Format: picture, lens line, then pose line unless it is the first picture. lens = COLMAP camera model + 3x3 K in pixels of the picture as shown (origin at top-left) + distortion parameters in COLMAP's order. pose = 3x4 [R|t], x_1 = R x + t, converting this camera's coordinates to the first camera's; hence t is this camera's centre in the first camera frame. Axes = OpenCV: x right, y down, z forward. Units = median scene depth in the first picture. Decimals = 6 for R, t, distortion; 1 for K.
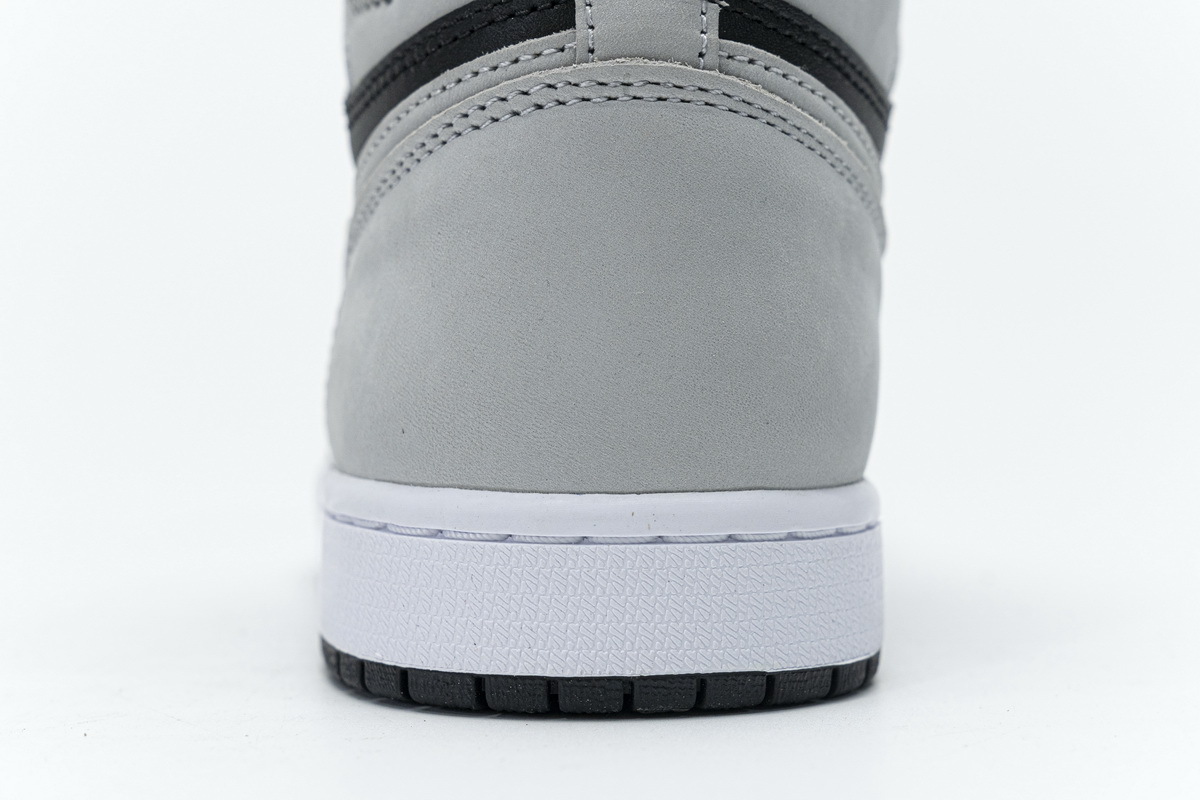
lens RADIAL K [[2370.0, 0, 600.0], [0, 2370.0, 400.0], [0, 0, 1]] dist [0.010928, -0.061691]
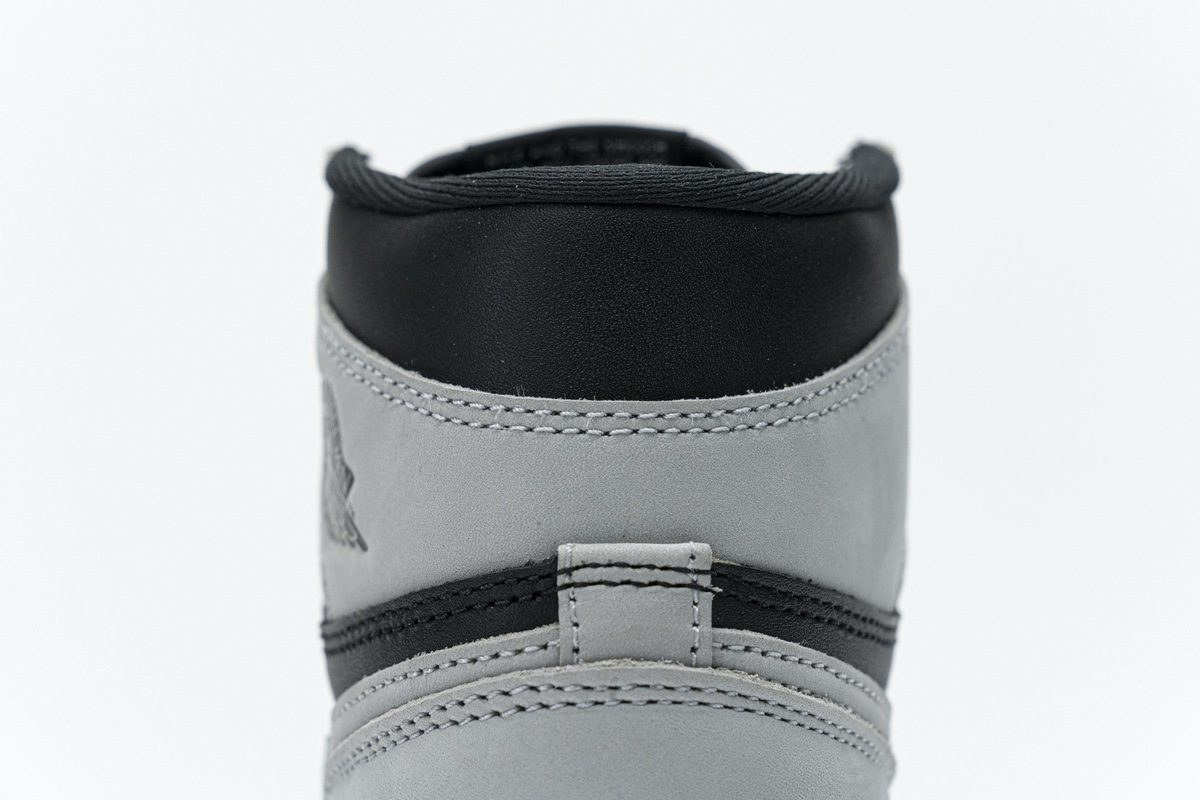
lens RADIAL K [[2370.0, 0, 600.0], [0, 2370.0, 400.0], [0, 0, 1]] dist [0.010928, -0.061691]
pose [[0.999898, -0.012502, -0.006958, 0.013510], [0.012341, 0.999668, -0.022611, -0.223864], [0.007238, 0.022523, 0.999720, 0.060870]]
